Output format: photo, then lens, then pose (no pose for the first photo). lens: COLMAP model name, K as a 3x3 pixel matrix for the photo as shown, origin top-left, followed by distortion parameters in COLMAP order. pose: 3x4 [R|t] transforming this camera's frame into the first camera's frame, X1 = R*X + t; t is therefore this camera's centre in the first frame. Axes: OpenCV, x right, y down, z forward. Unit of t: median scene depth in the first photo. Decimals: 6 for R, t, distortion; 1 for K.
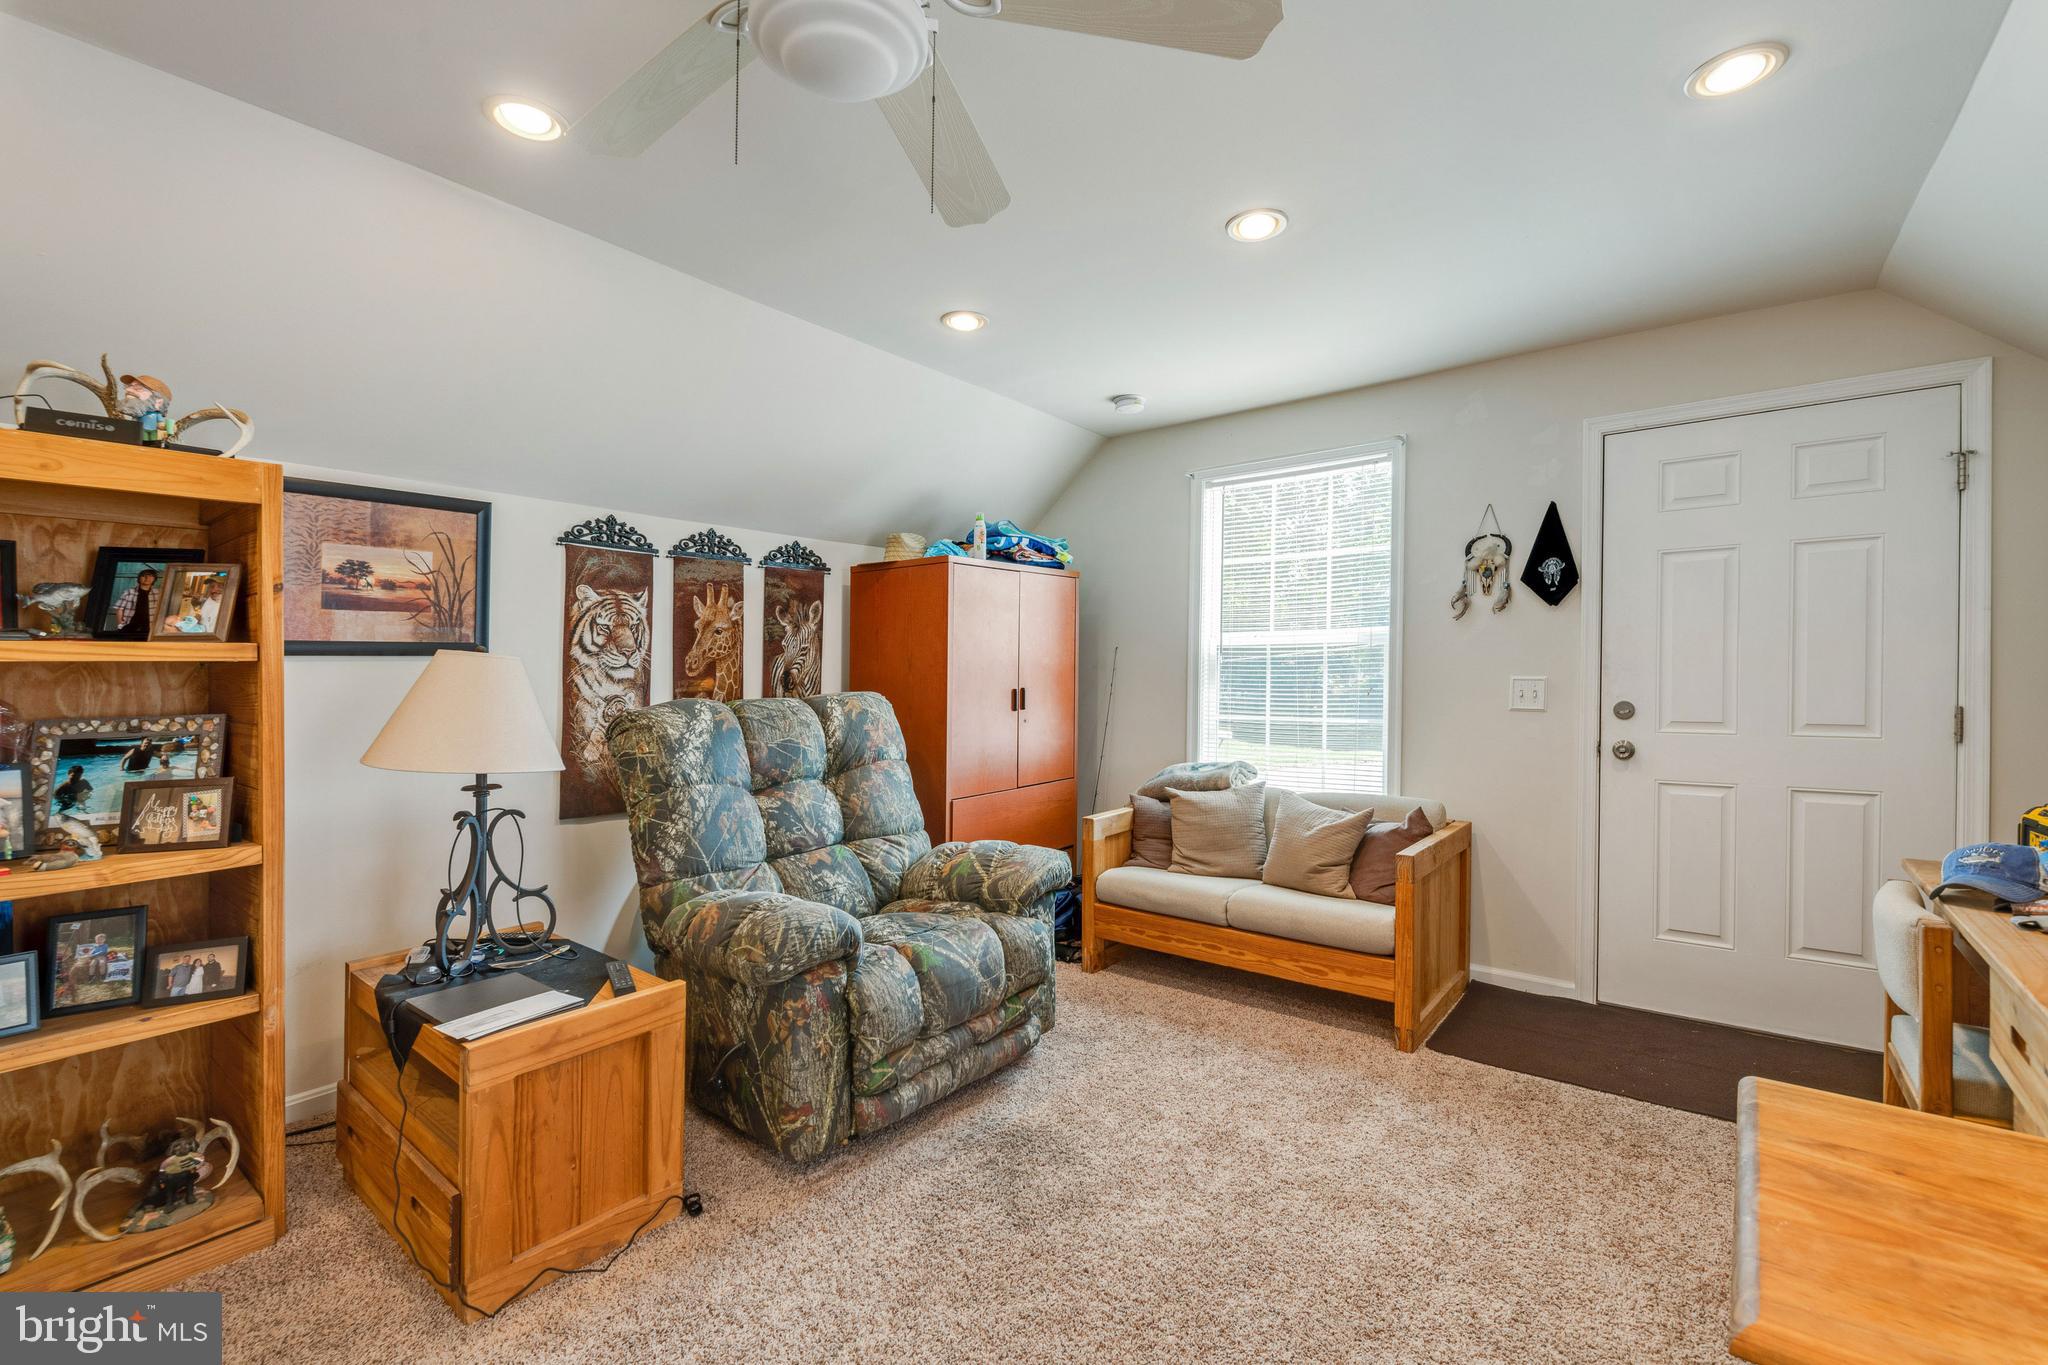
lens RADIAL K [[886.0, 0, 1026.9], [0, 886.0, 676.4], [0, 0, 1]] dist [0.001997, -0.004098]
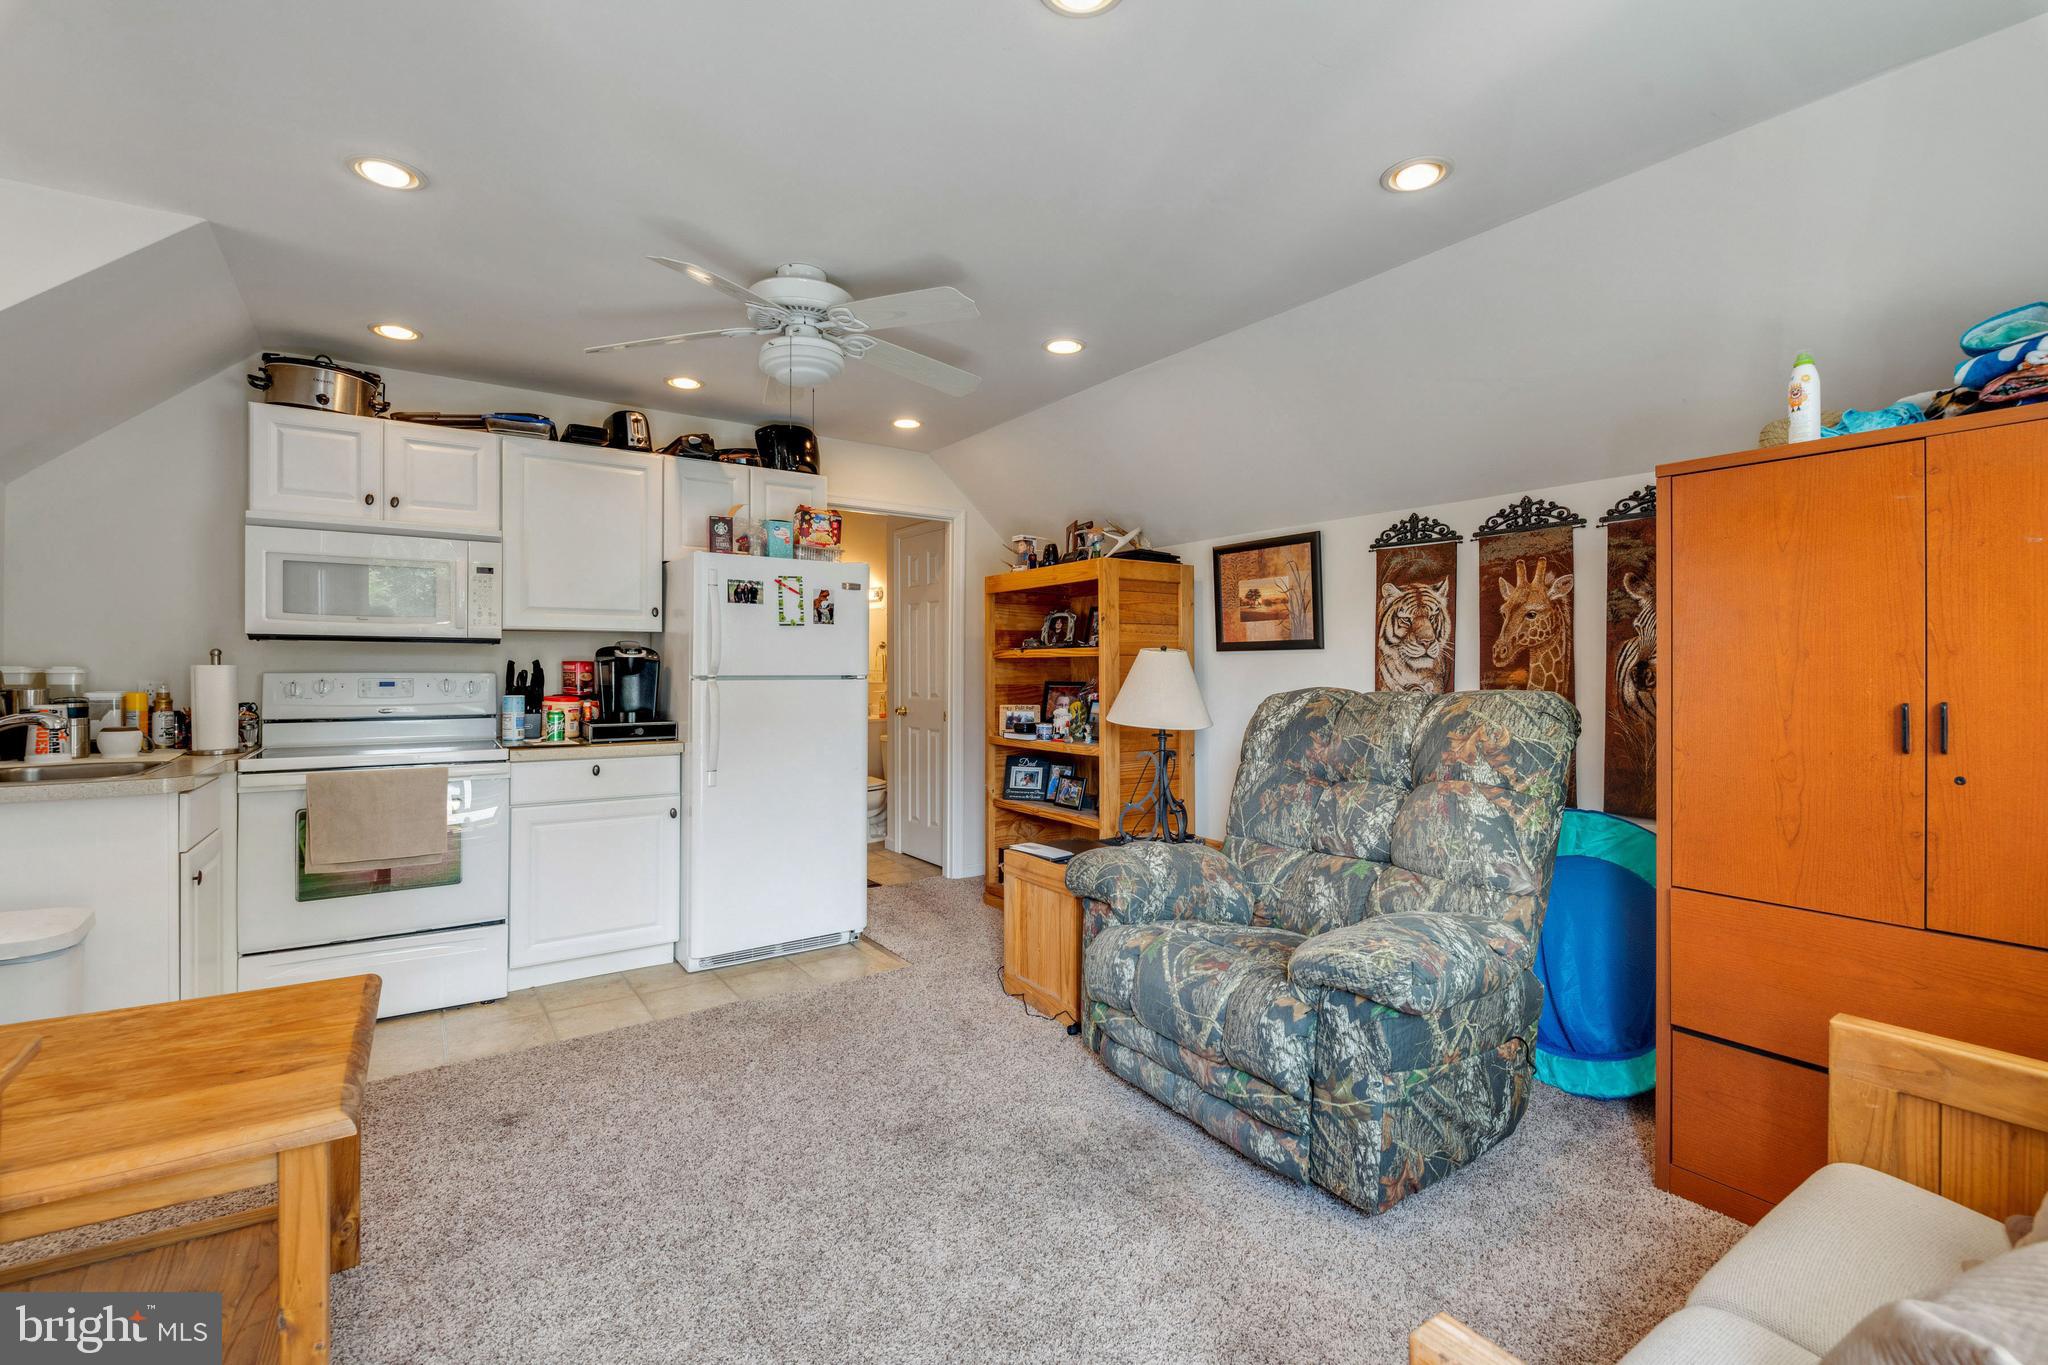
lens RADIAL K [[886.0, 0, 1045.3], [0, 886.0, 654.7], [0, 0, 1]] dist [0.001997, -0.004098]
pose [[-0.282267, -0.000902, -0.959335, 0.660620], [-0.001338, 0.999999, -0.000547, -0.012039], [0.959335, 0.001129, -0.282268, 0.866010]]
